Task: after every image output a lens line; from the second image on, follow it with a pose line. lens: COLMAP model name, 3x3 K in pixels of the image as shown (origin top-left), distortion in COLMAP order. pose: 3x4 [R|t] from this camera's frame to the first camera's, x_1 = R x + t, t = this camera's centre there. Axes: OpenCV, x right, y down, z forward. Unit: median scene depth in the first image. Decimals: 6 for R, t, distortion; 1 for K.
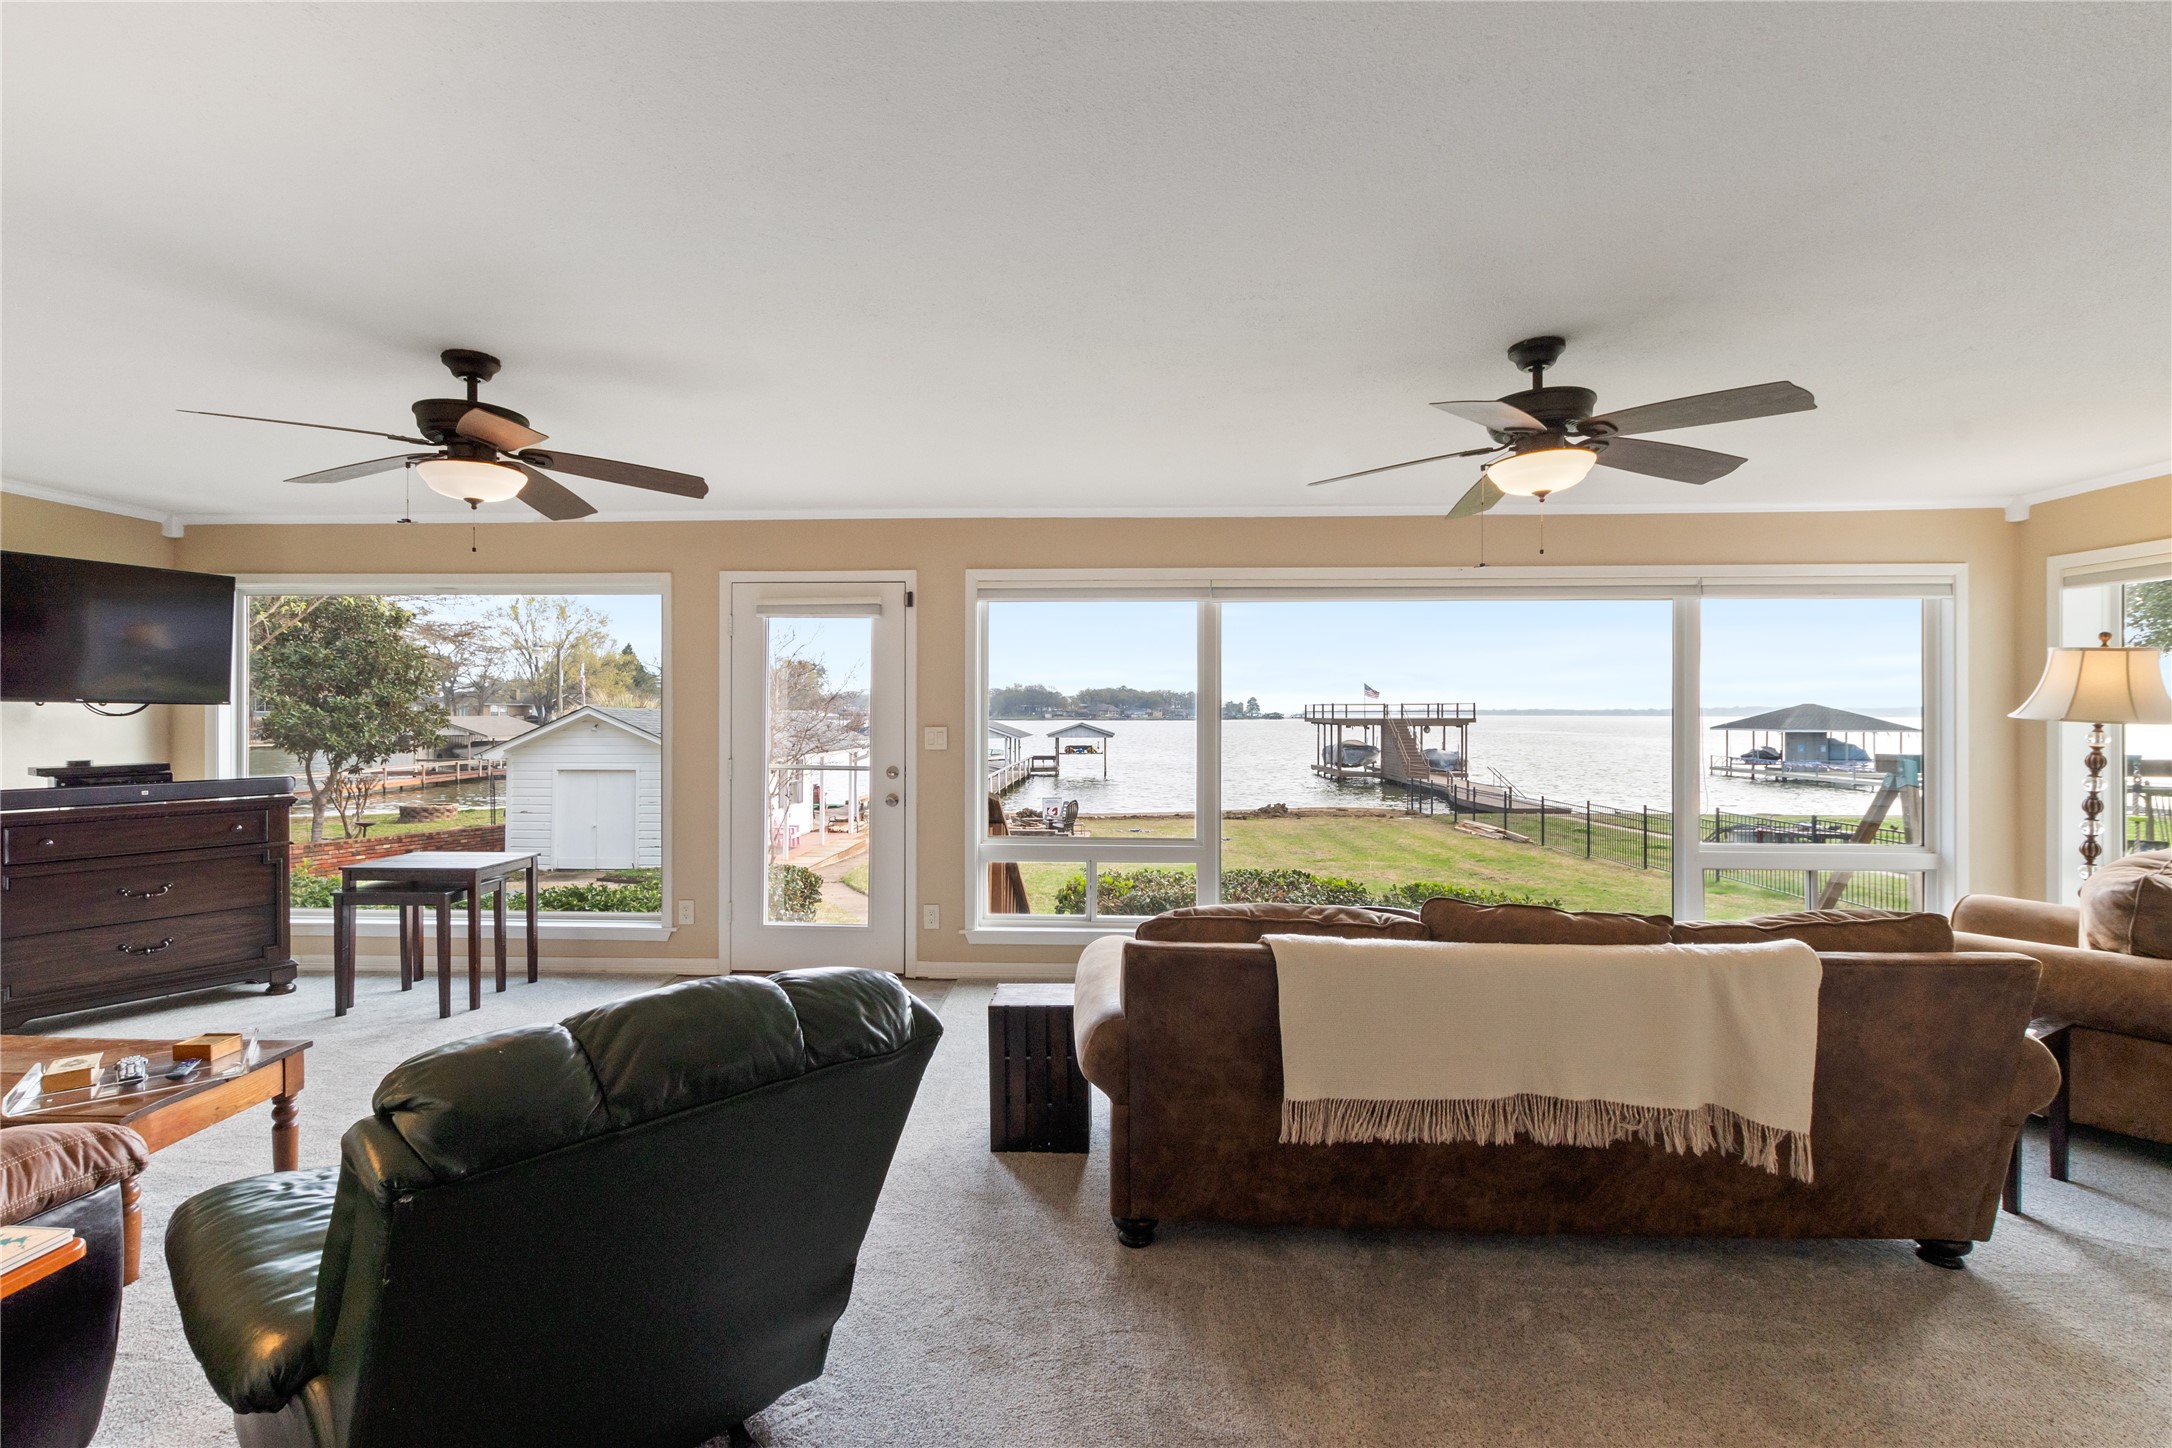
lens RADIAL K [[956.9, 0, 1070.5], [0, 956.9, 712.1], [0, 0, 1]] dist [0.007076, -0.004314]
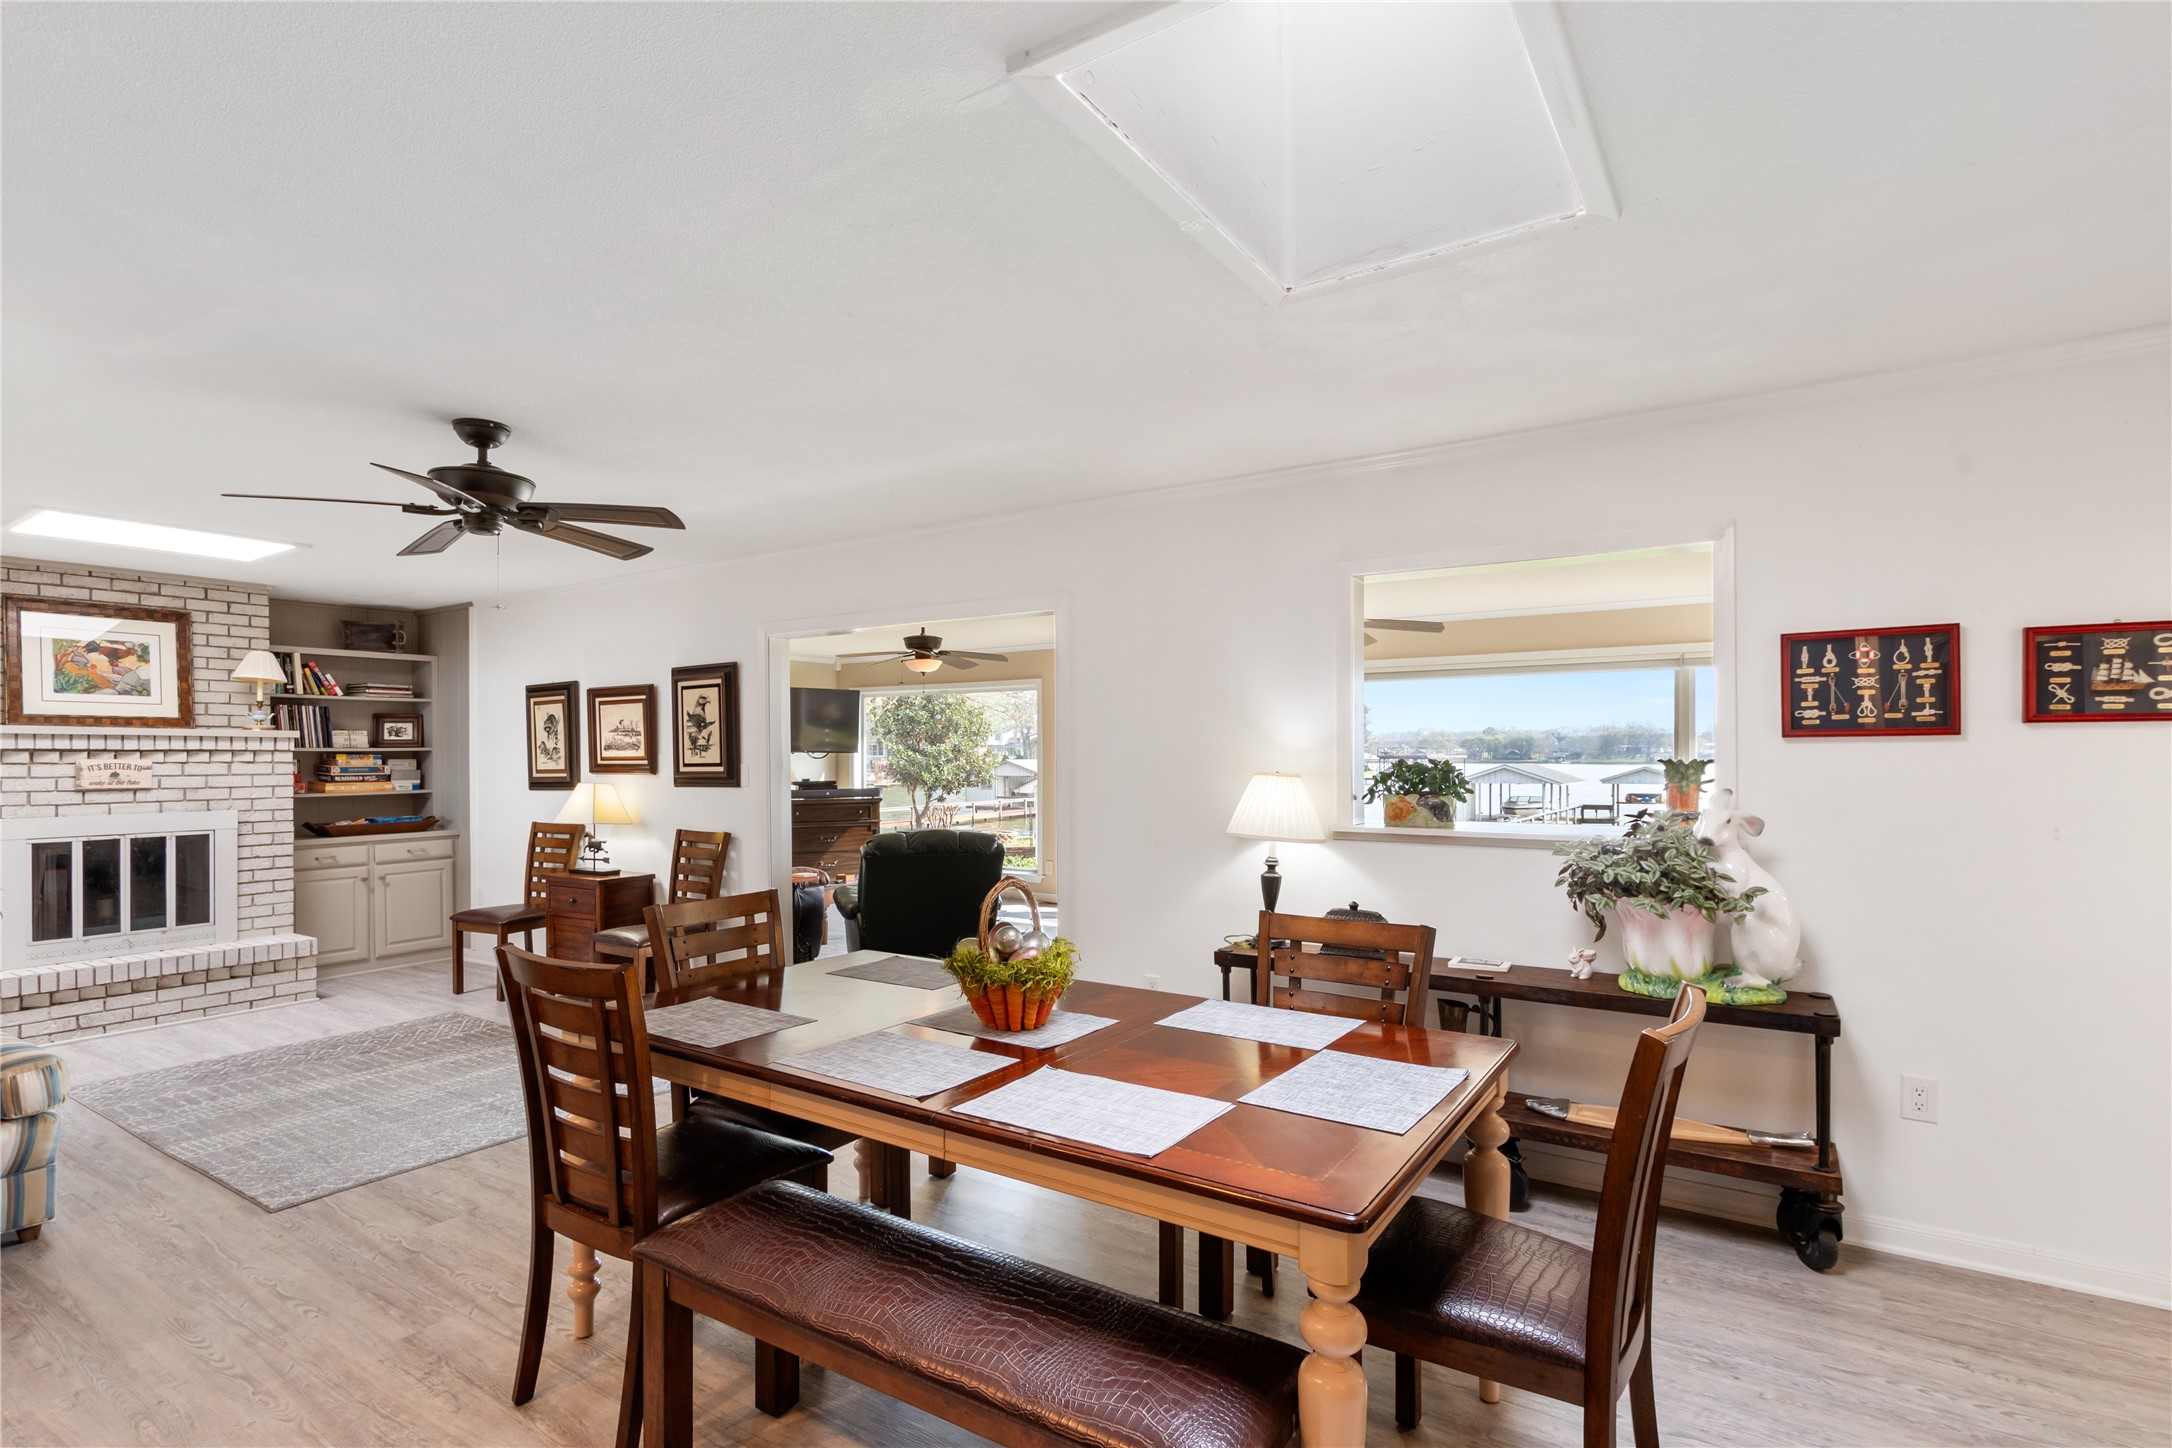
lens RADIAL K [[1050.4, 0, 1079.9], [0, 1050.4, 753.1], [0, 0, 1]] dist [-0.009259, 0.002265]
pose [[0.862749, -0.005415, -0.505603, 0.661853], [0.004438, 0.999985, -0.003137, 0.000909], [0.505612, 0.000463, 0.862761, -0.690643]]
